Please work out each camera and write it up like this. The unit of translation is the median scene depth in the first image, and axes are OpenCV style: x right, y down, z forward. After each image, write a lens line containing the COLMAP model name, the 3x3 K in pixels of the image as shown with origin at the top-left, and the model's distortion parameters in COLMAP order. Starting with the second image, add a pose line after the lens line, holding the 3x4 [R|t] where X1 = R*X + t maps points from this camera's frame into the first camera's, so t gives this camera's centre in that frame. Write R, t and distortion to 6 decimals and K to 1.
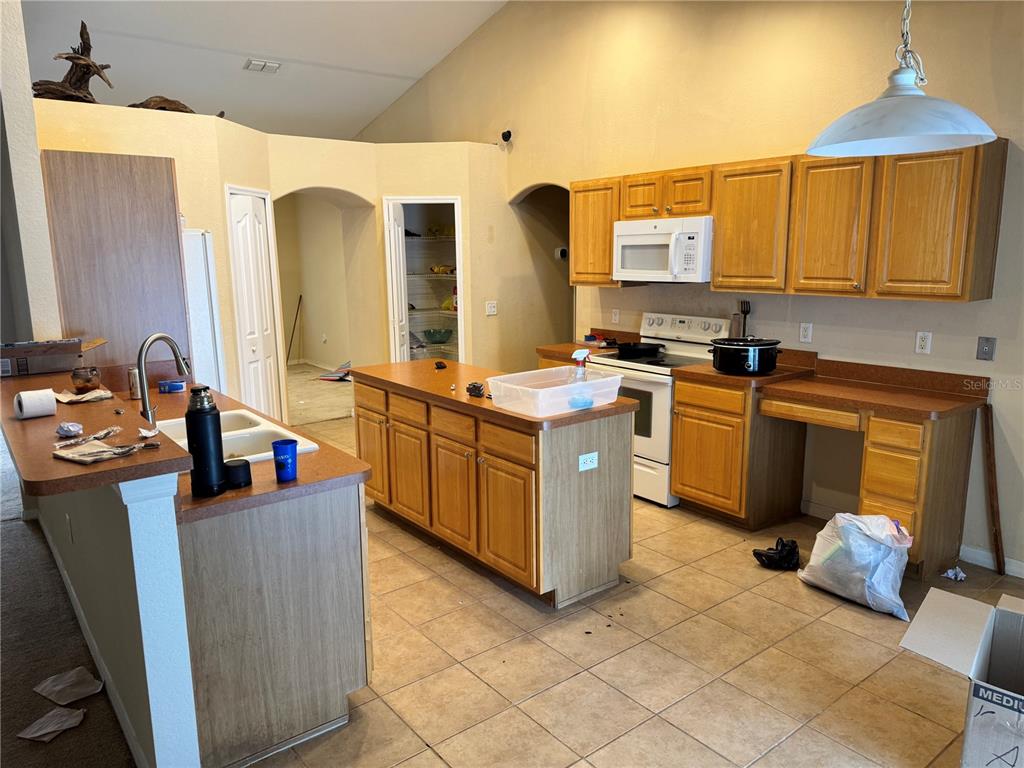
lens RADIAL K [[736.2, 0, 508.5], [0, 736.2, 393.9], [0, 0, 1]] dist [0.081061, -0.080699]
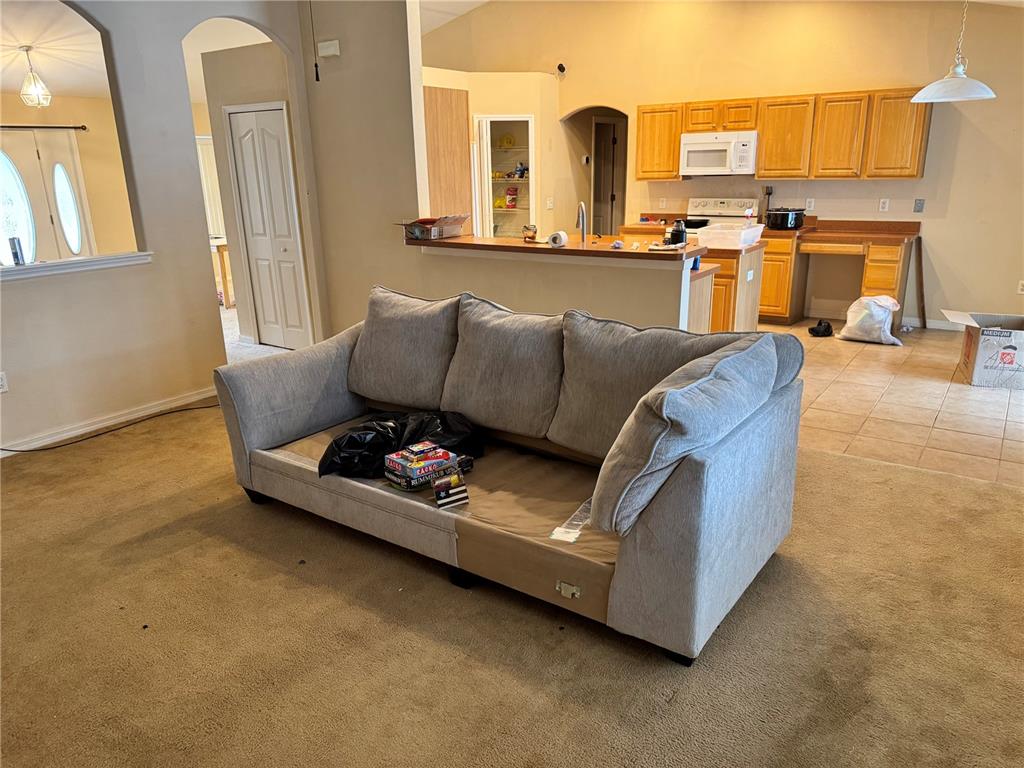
lens RADIAL K [[736.2, 0, 533.4], [0, 736.2, 388.8], [0, 0, 1]] dist [0.081061, -0.080699]
pose [[0.952993, -0.096429, 0.287237, -0.715952], [0.066665, 0.991505, 0.111681, 0.099856], [-0.295566, -0.087283, 0.951327, -0.434837]]
